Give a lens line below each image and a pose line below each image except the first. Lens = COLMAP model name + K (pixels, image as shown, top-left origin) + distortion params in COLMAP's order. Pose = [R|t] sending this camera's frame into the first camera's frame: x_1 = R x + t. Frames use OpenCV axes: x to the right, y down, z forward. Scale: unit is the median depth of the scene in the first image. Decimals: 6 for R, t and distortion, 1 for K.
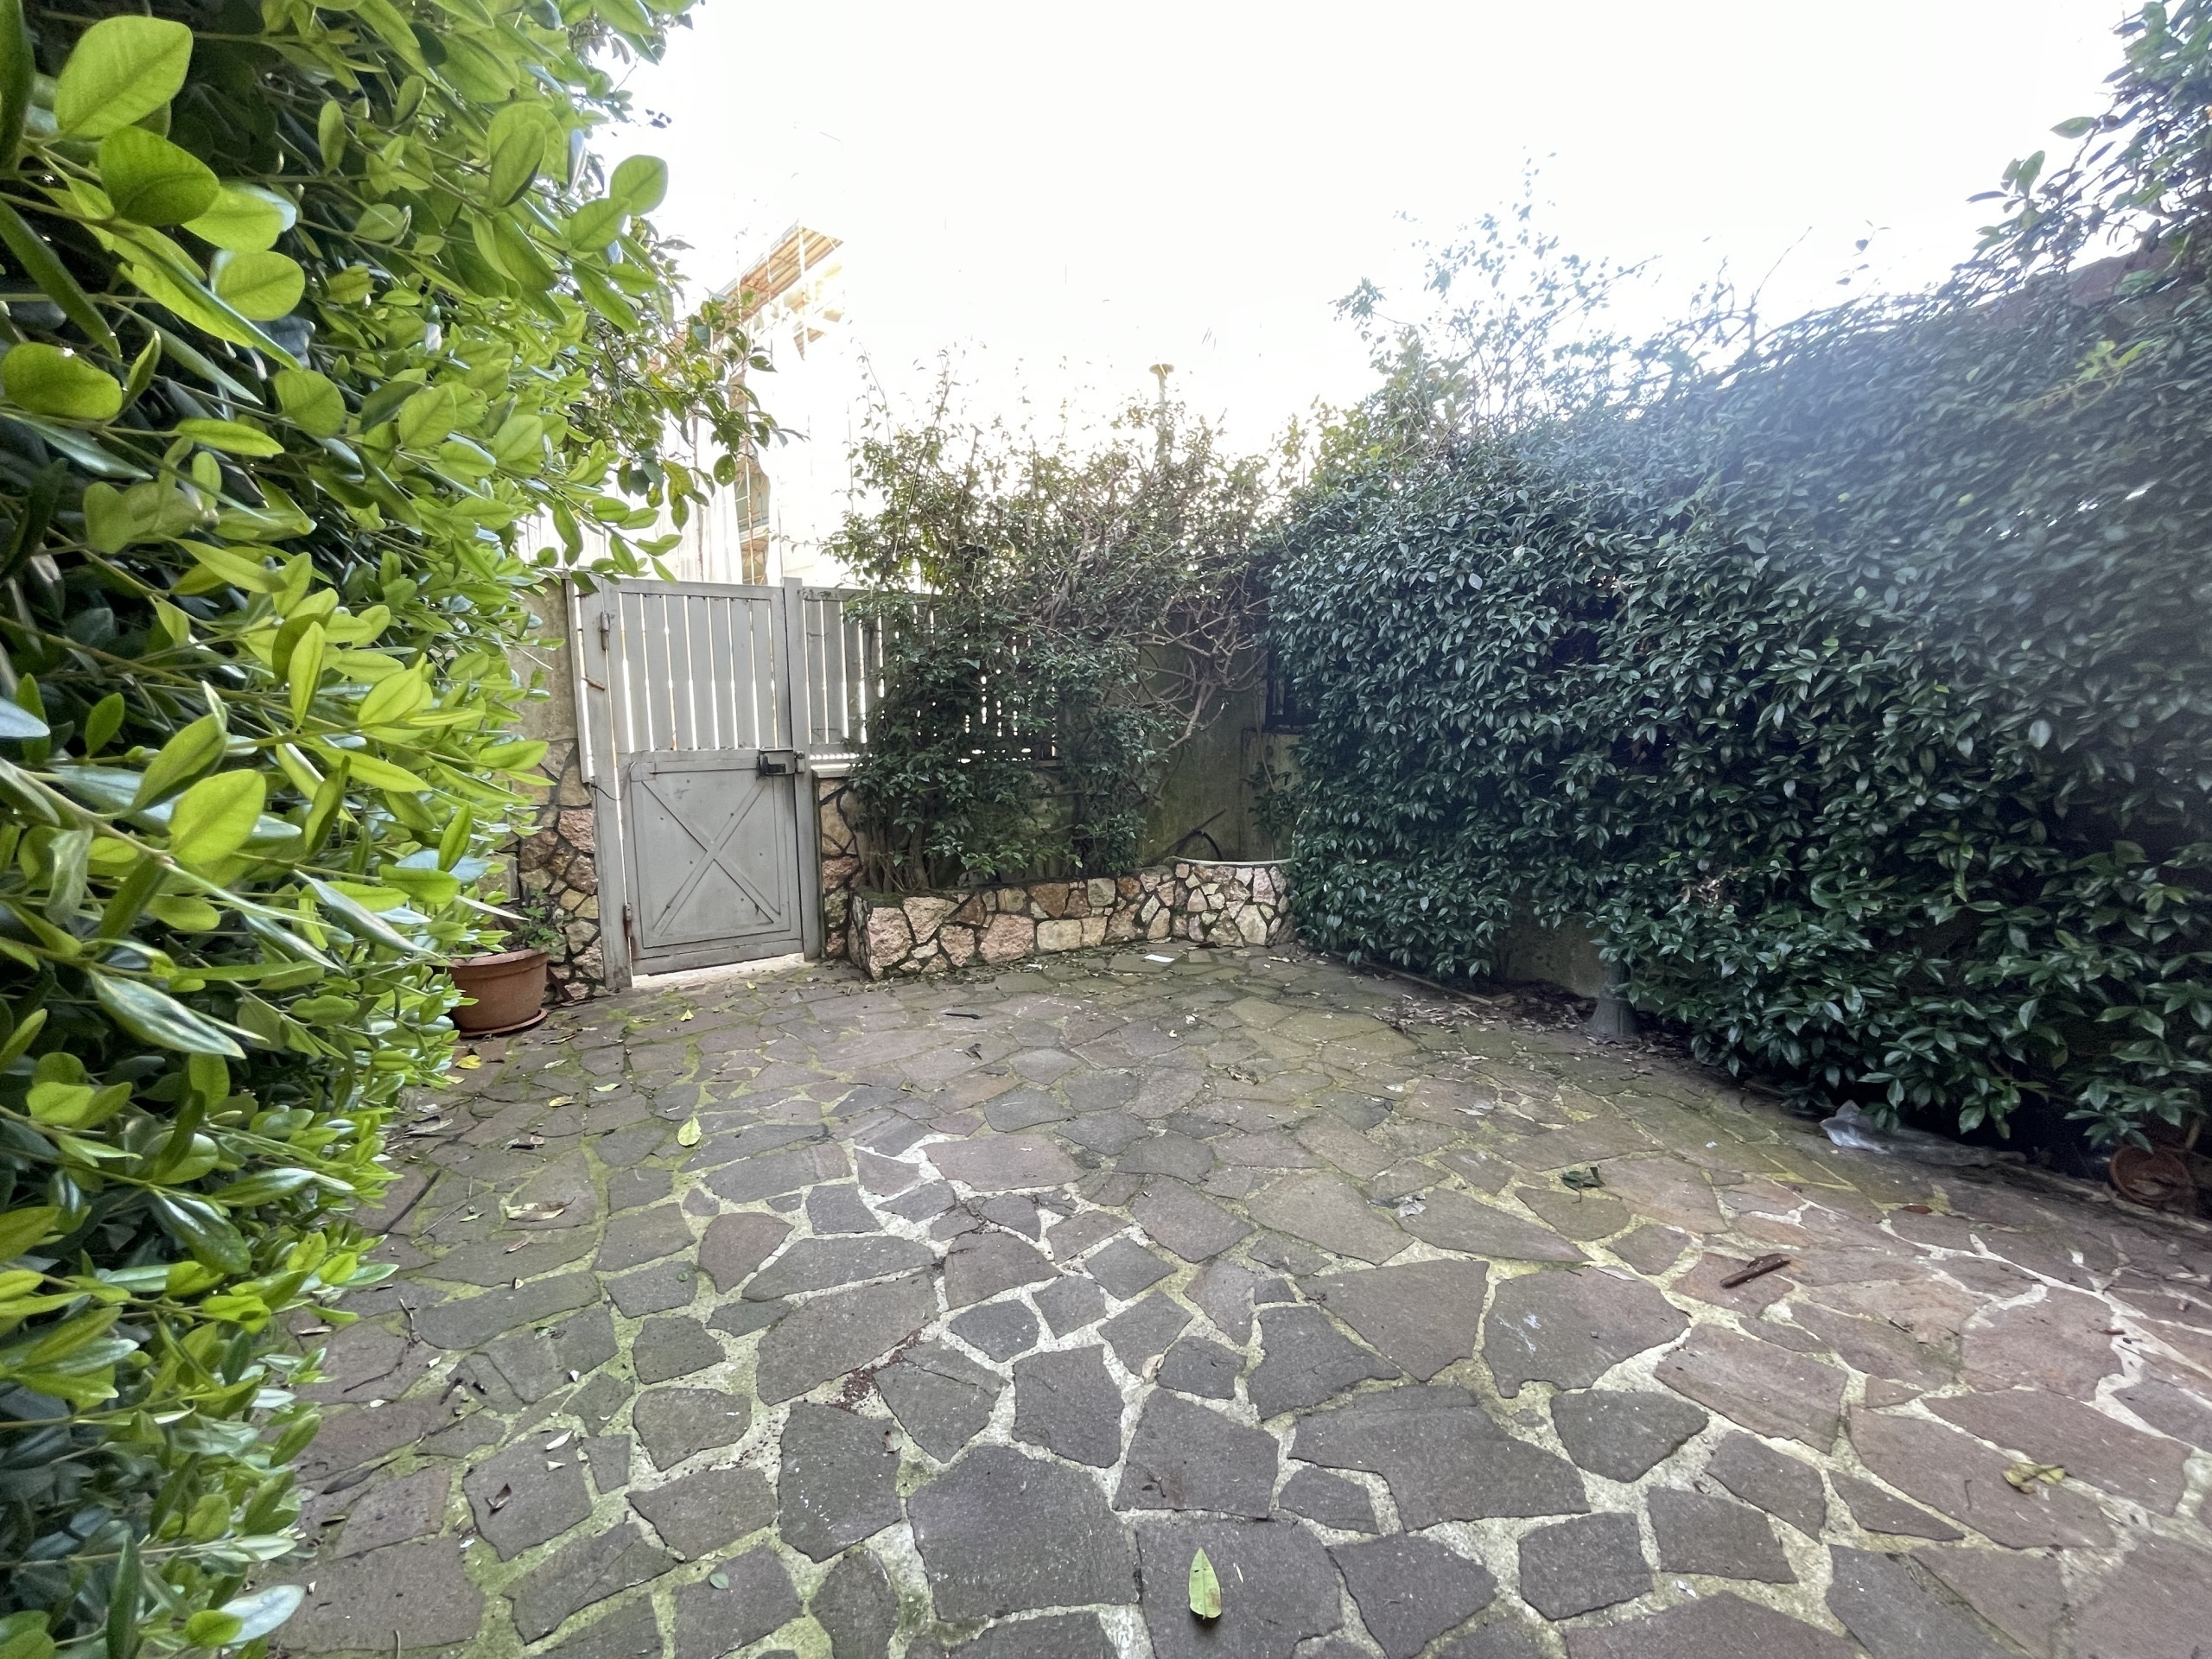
lens RADIAL K [[895.7, 0, 1107.1], [0, 895.7, 827.2], [0, 0, 1]] dist [-0.002372, -0.000350]
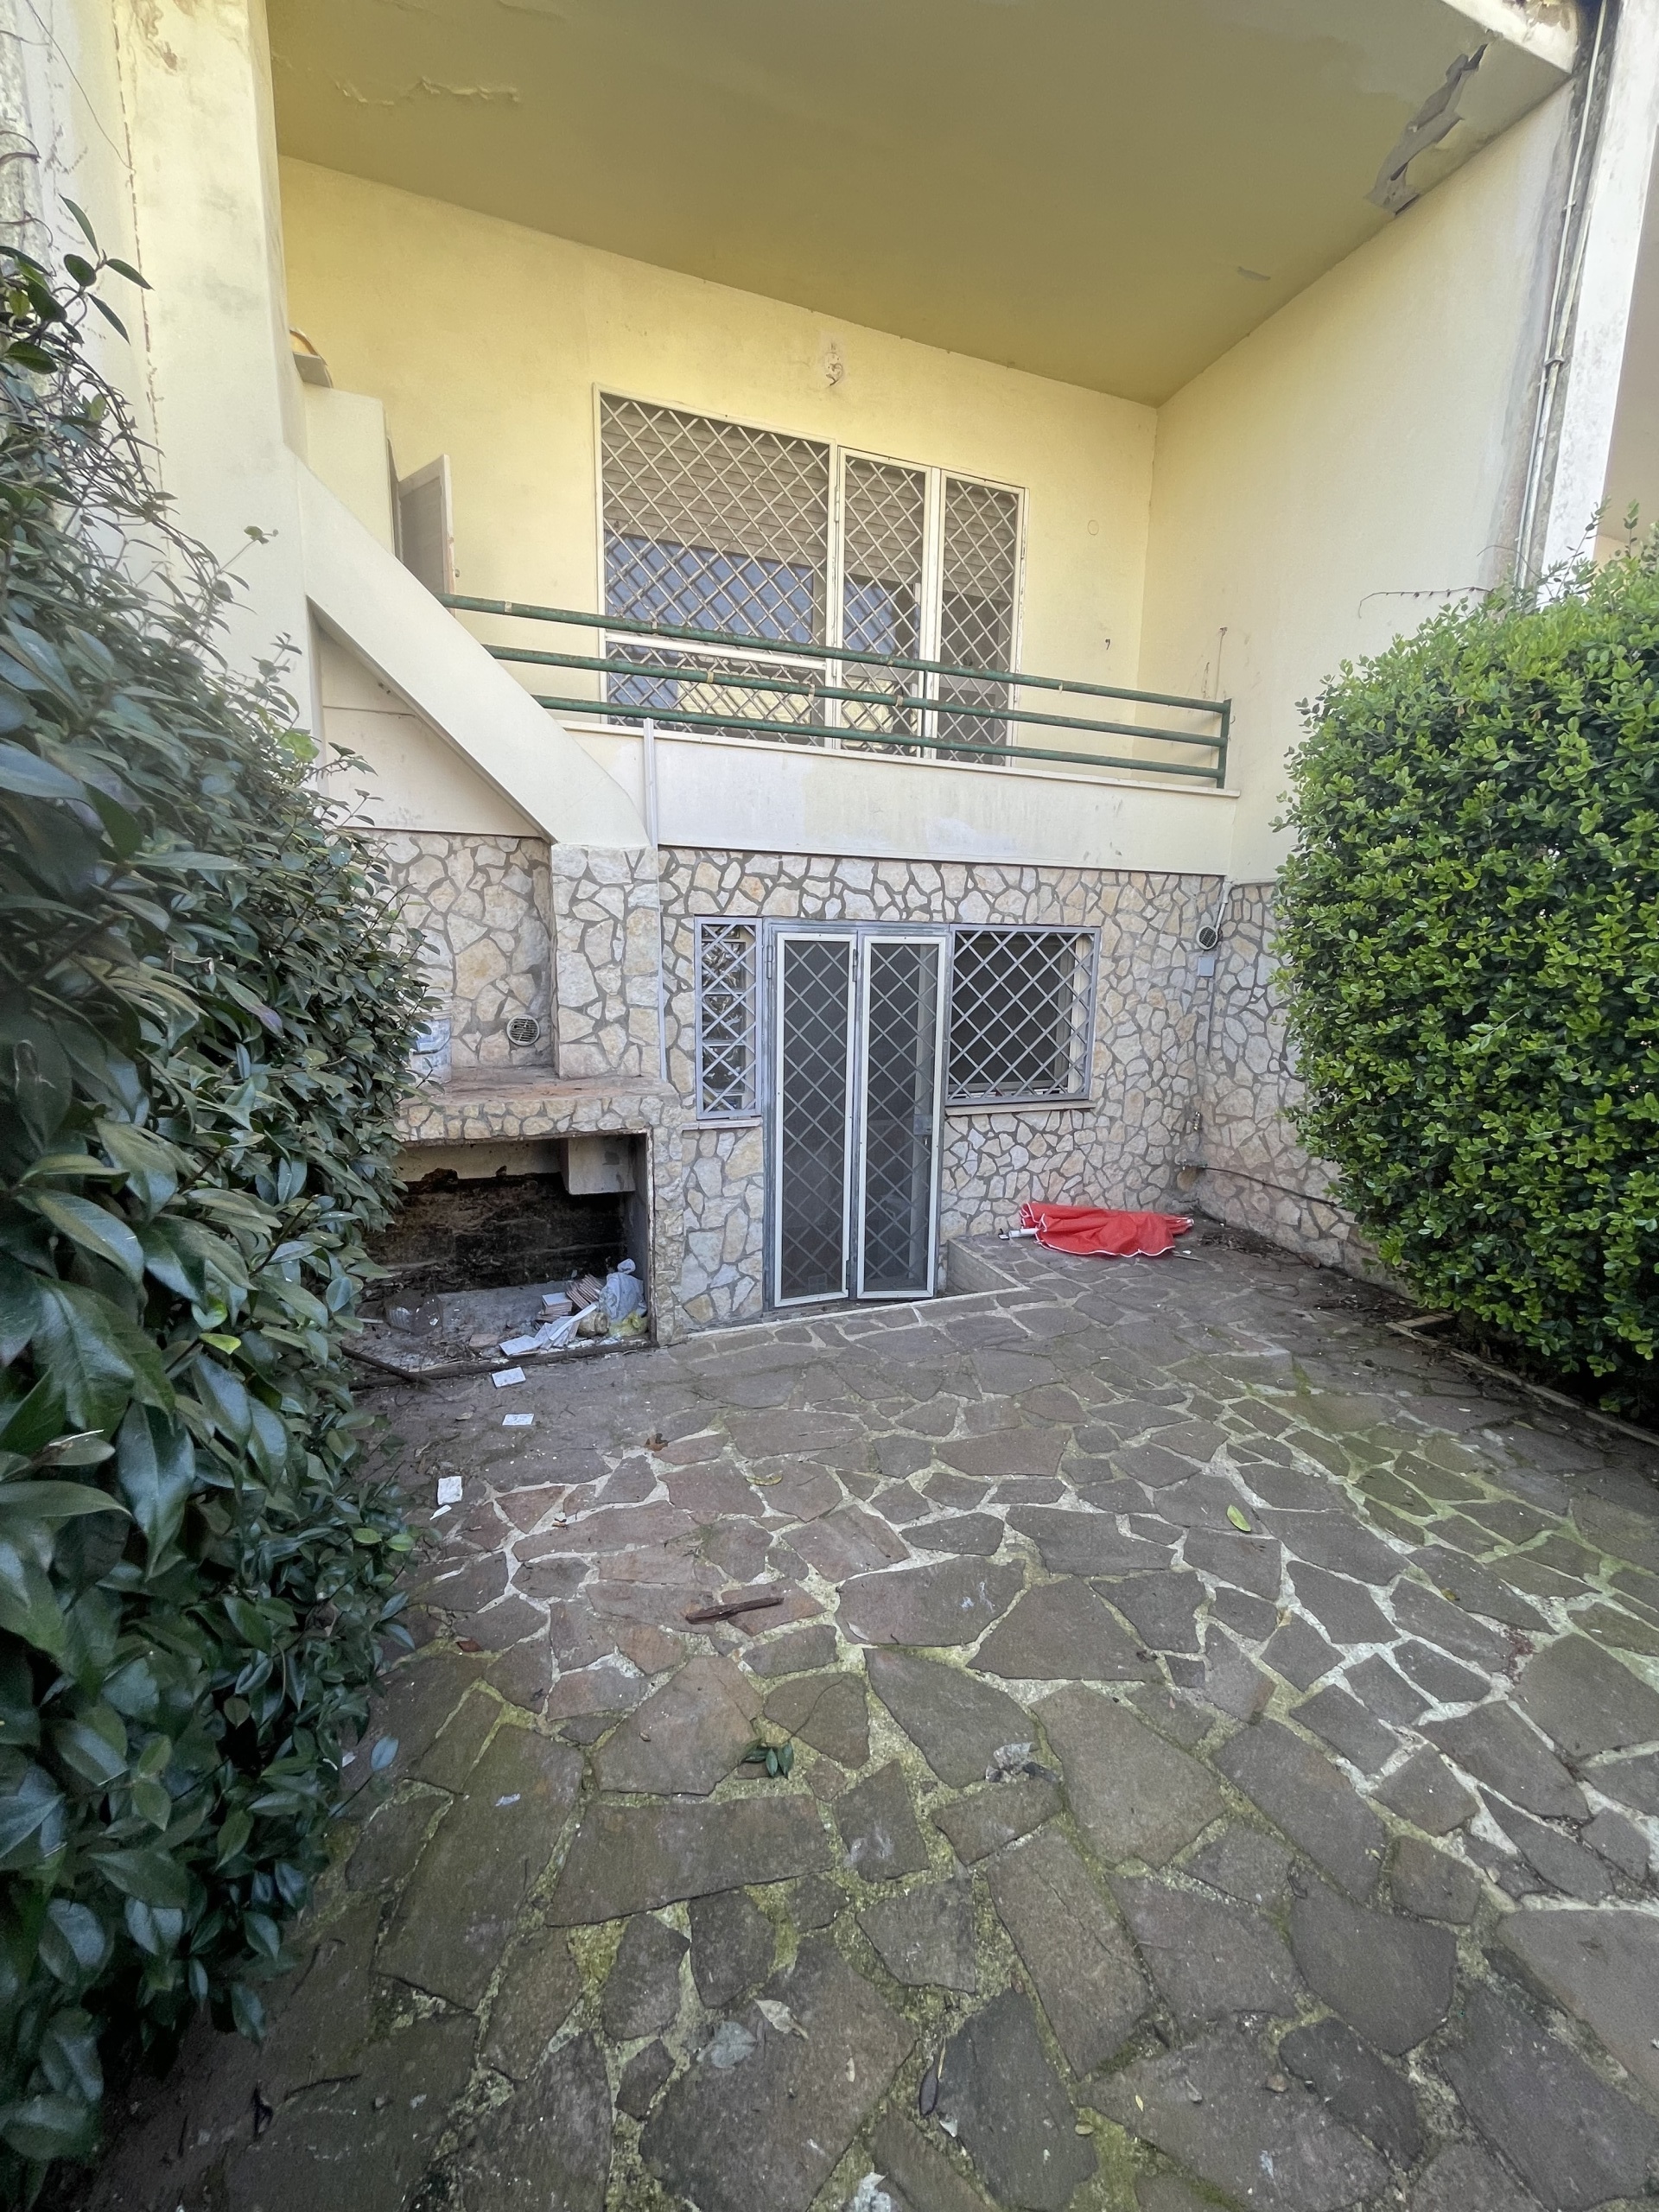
lens RADIAL K [[895.7, 0, 828.9], [0, 895.7, 1107.2], [0, 0, 1]] dist [-0.002372, -0.000350]
pose [[-0.981980, -0.050702, 0.182058, 0.506864], [0.009858, 0.948286, 0.317264, -0.533688], [-0.188729, 0.313342, -0.930698, 2.121056]]
